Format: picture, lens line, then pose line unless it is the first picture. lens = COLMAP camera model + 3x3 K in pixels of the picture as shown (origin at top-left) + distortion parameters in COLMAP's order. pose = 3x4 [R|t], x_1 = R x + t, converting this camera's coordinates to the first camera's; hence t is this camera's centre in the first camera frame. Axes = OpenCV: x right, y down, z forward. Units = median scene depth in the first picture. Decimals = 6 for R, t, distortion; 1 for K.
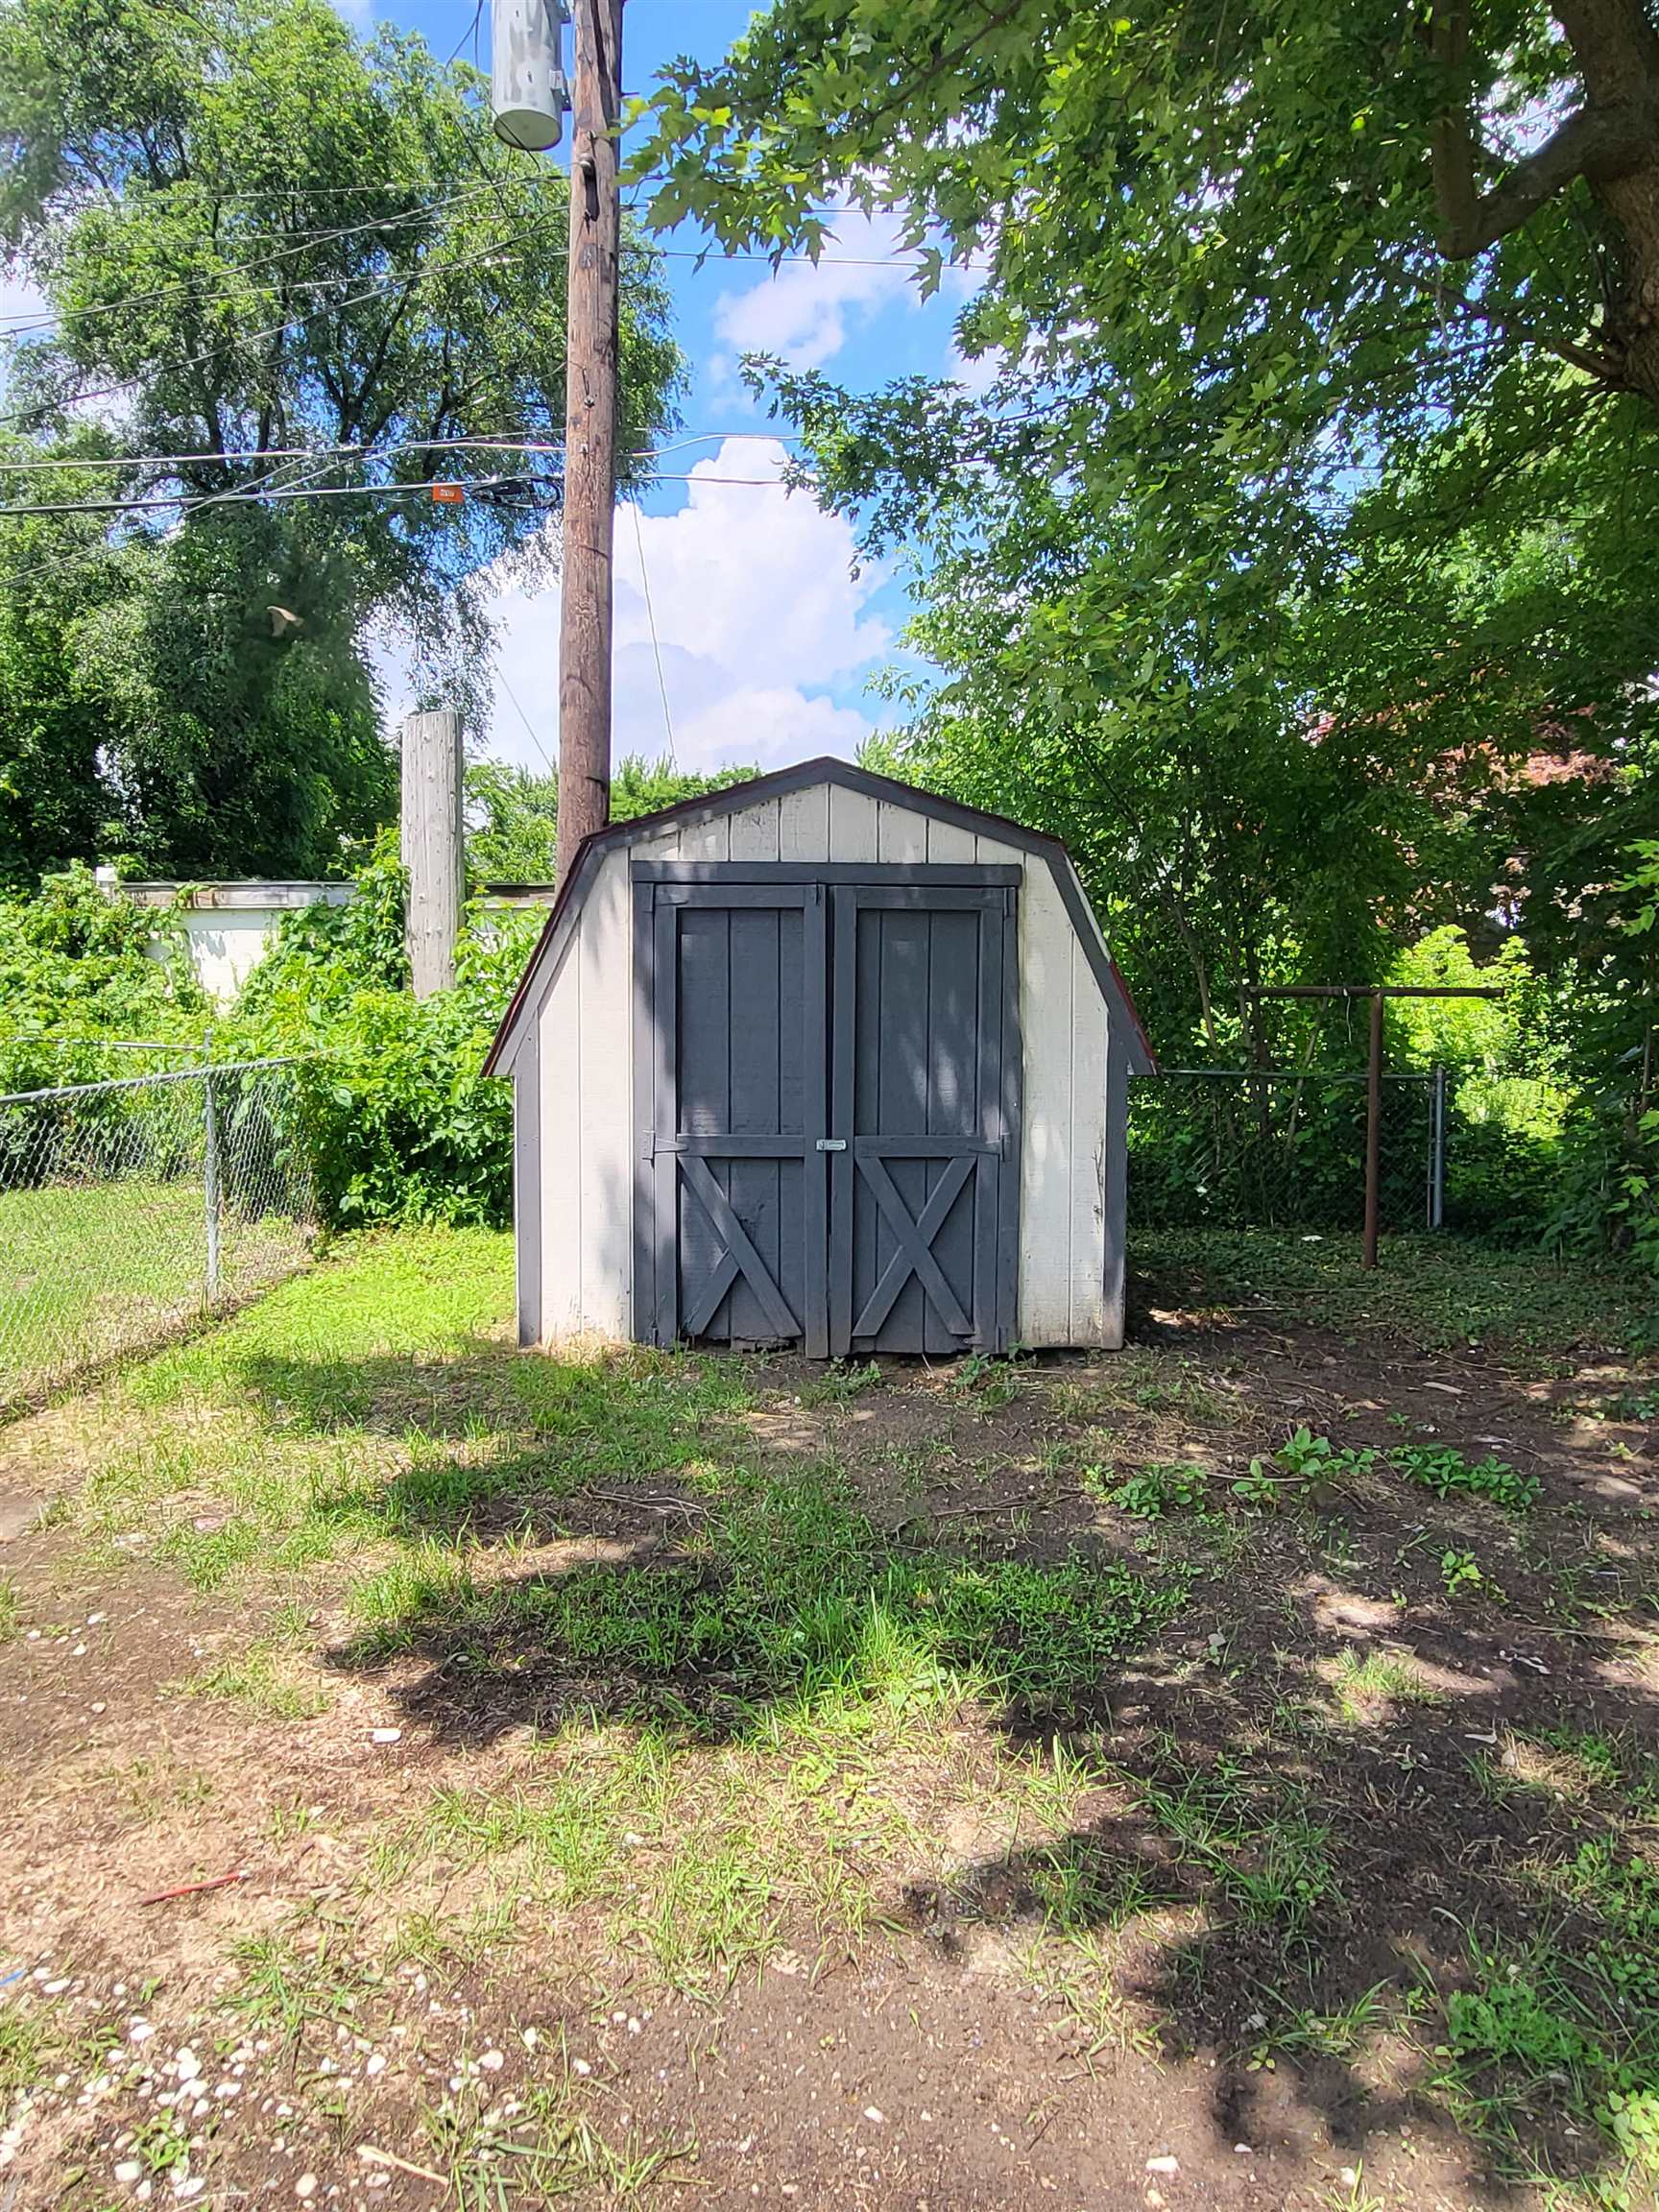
lens RADIAL K [[1279.9, 0, 829.5], [0, 1279.9, 1106.0], [0, 0, 1]] dist [0.002247, -0.000051]
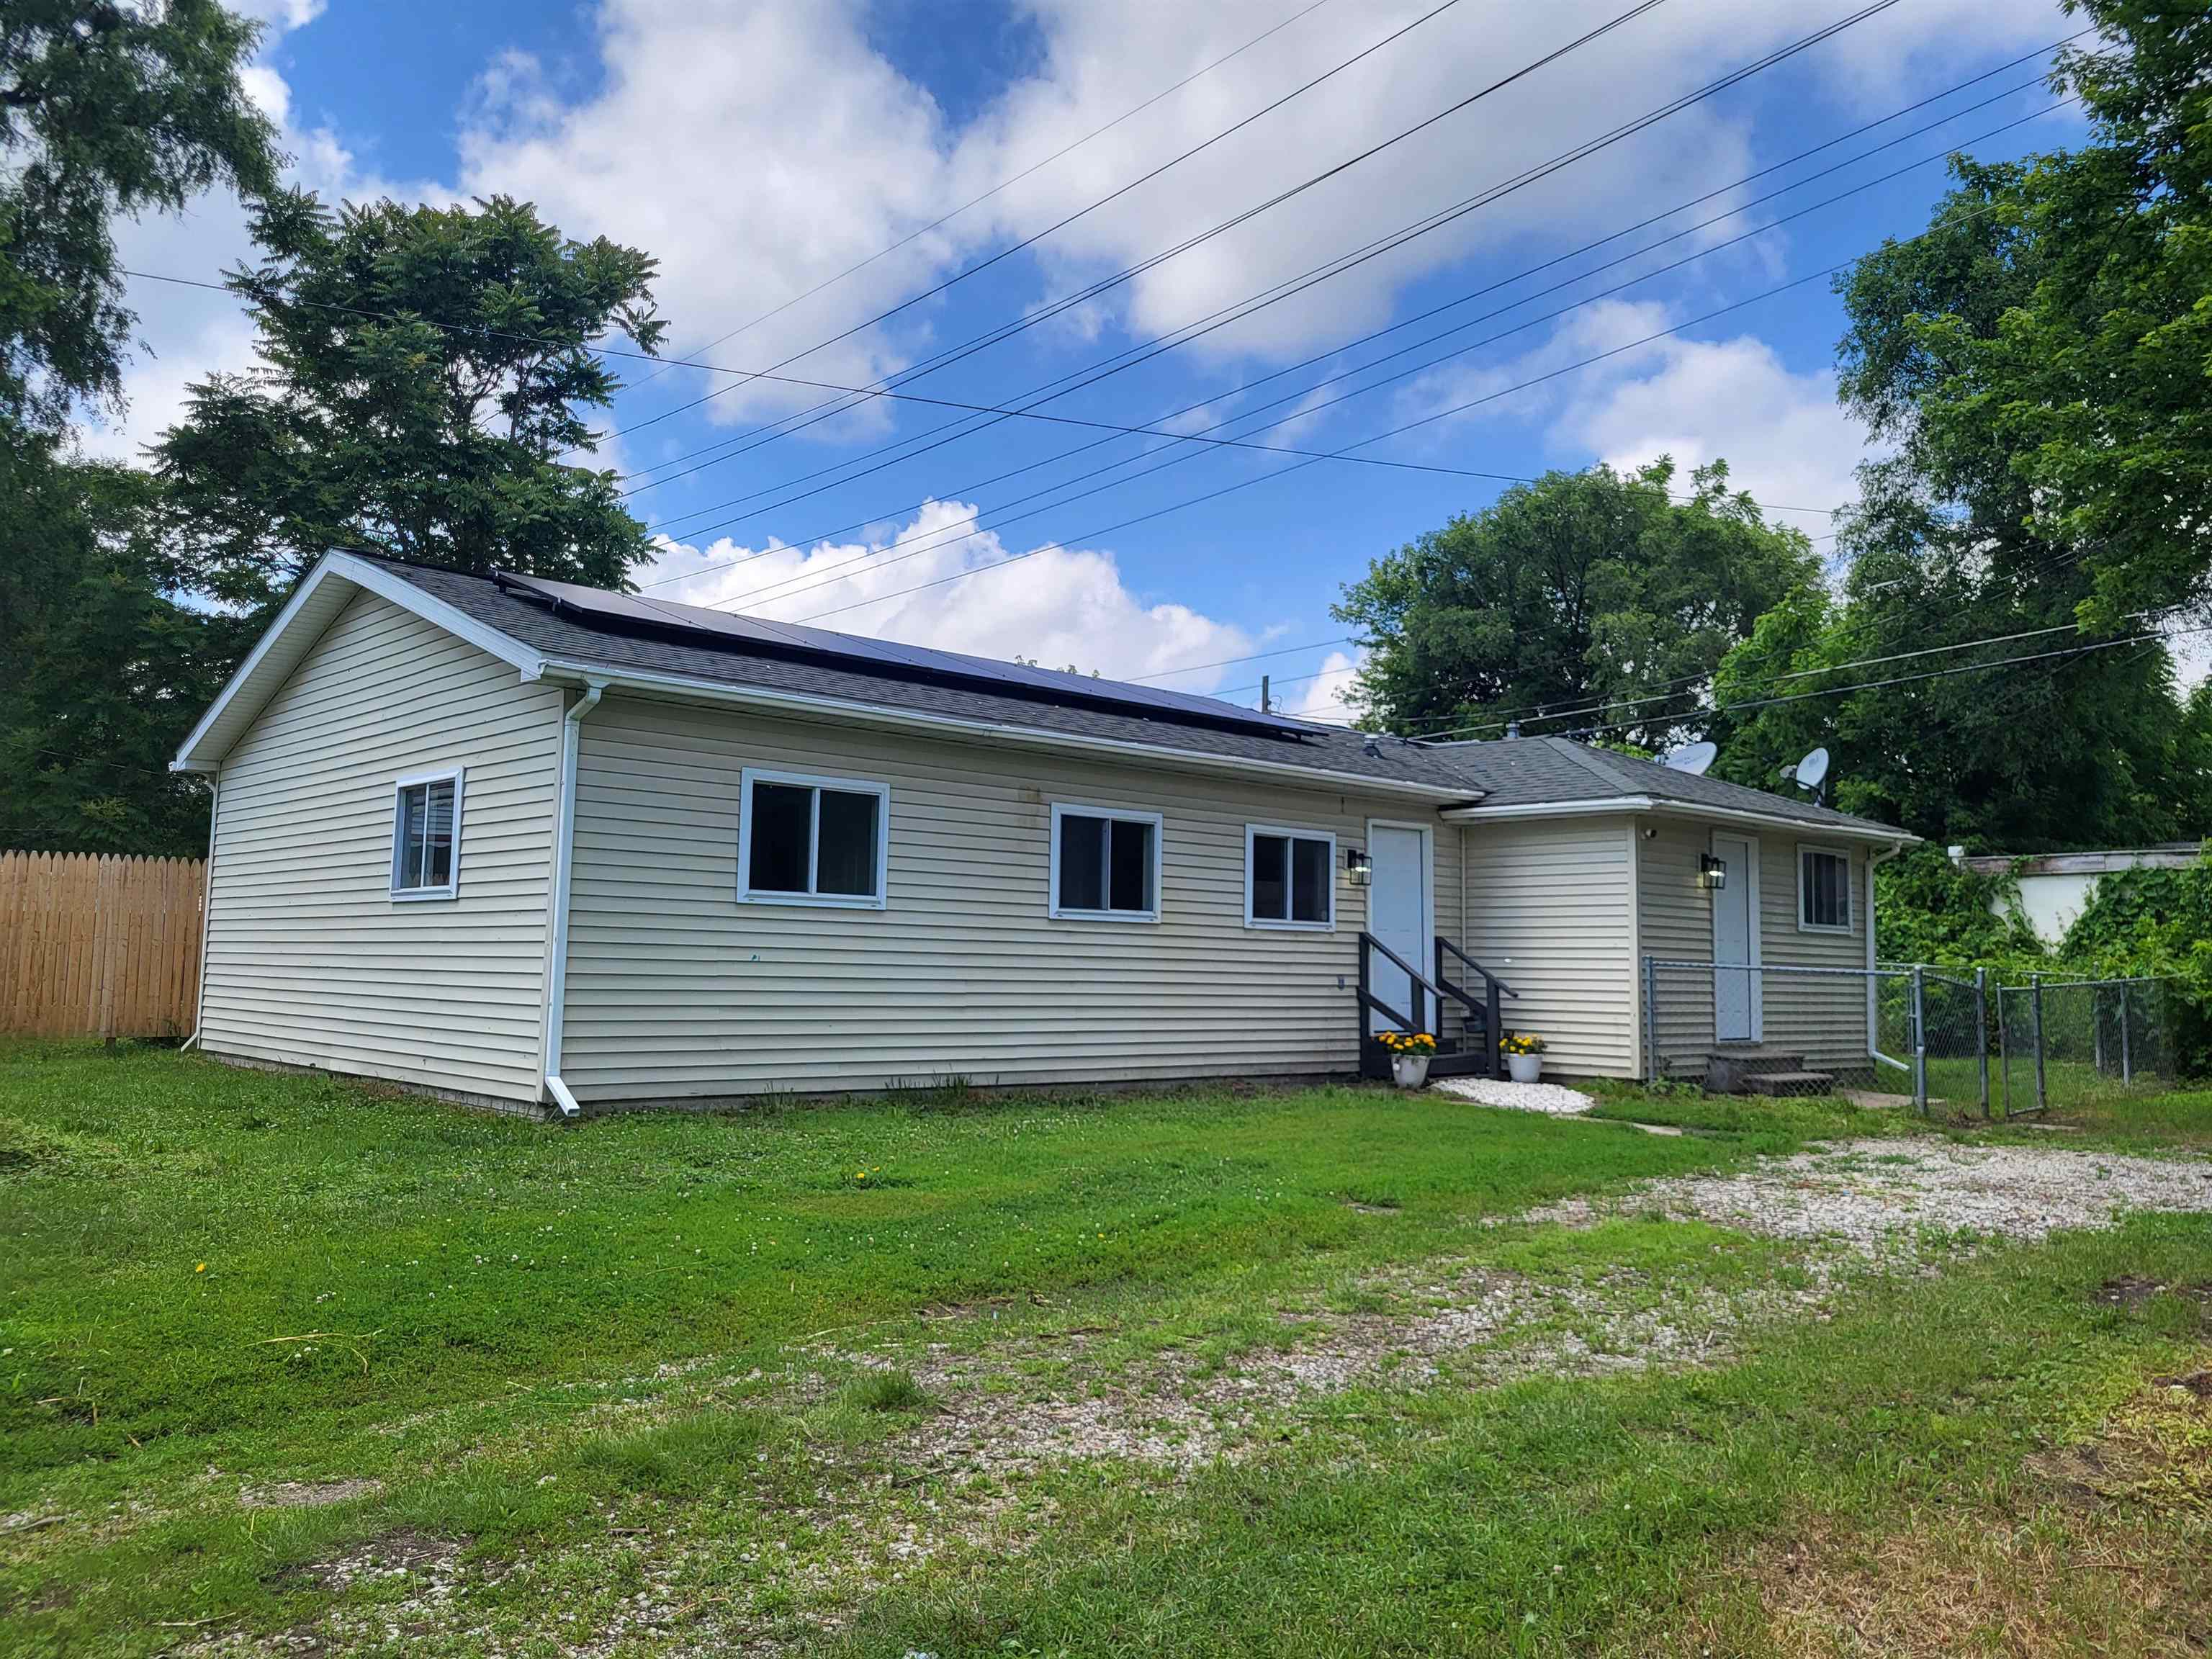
lens RADIAL K [[1732.2, 0, 1105.6], [0, 1732.2, 795.5], [0, 0, 1]] dist [-0.027361, -0.001147]
pose [[0.657124, -0.073101, -0.750230, 0.224701], [-0.055748, 0.987848, -0.145083, 0.078806], [0.751719, 0.137161, 0.645063, -0.904571]]
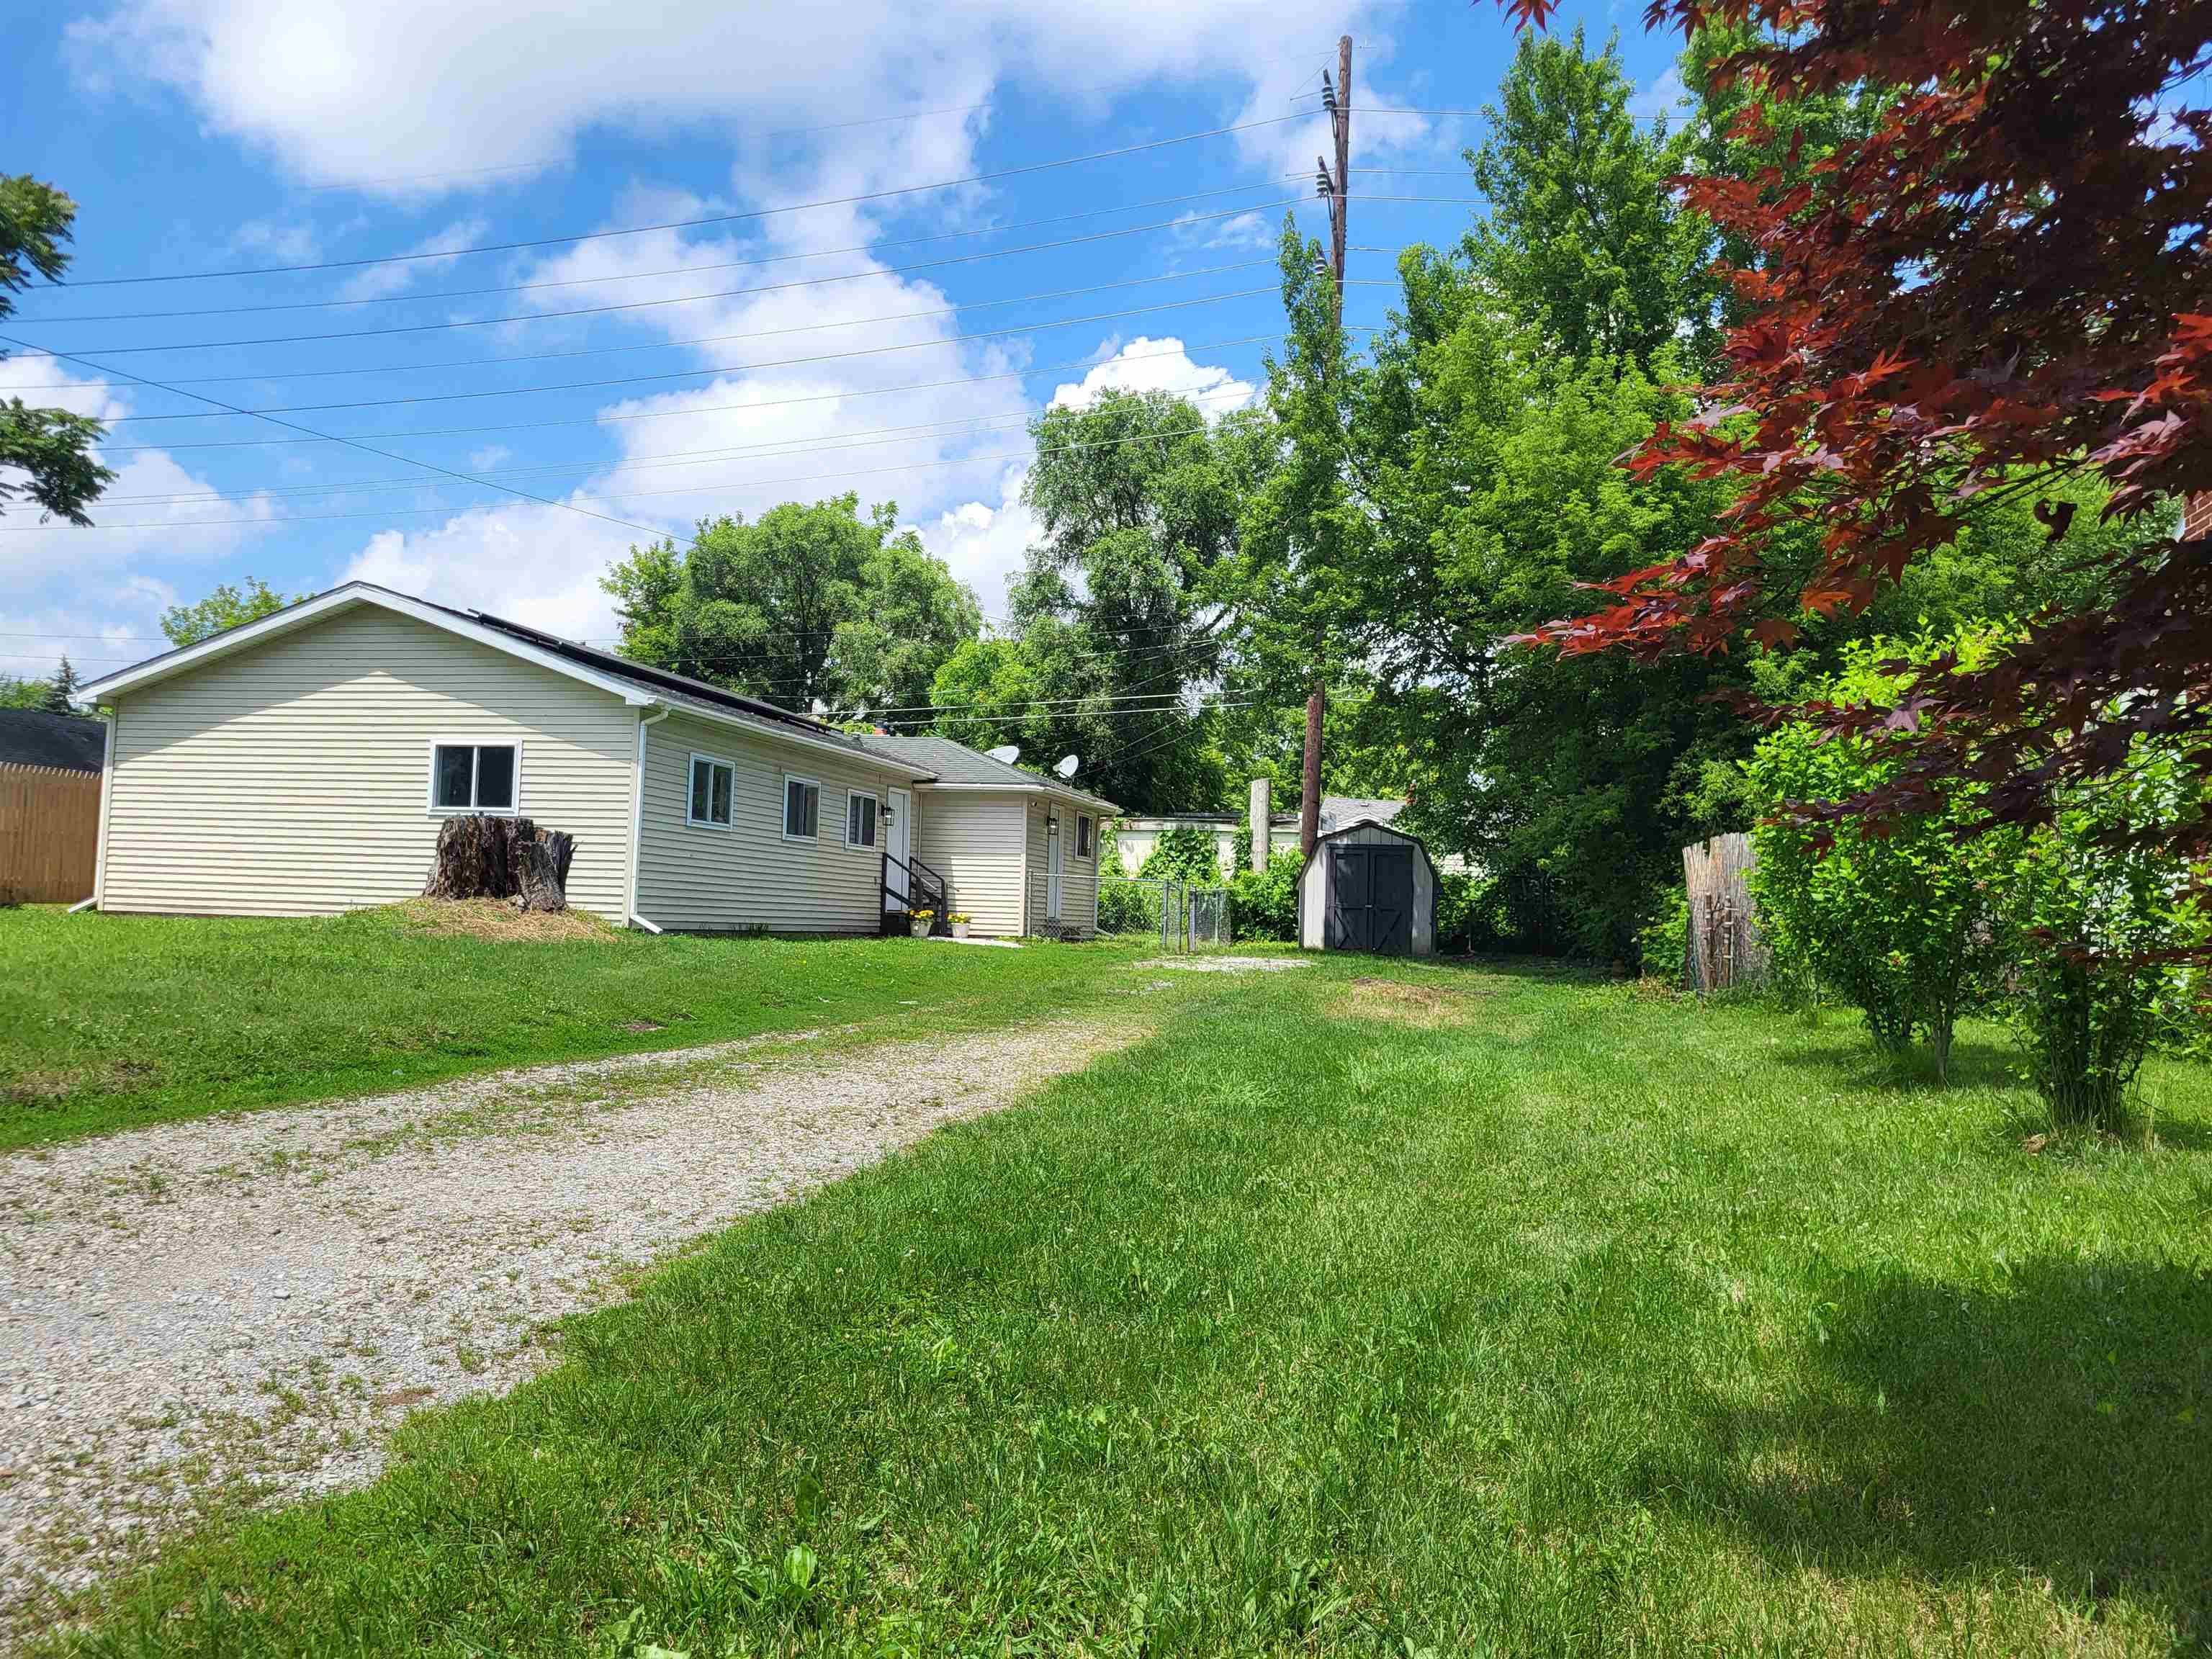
lens RADIAL K [[1732.2, 0, 1105.6], [0, 1732.2, 795.5], [0, 0, 1]] dist [-0.027361, -0.001147]
pose [[0.963851, 0.010195, -0.266247, 0.258394], [-0.046739, 0.990242, -0.131285, 0.176050], [0.262310, 0.138983, 0.954923, -1.836916]]
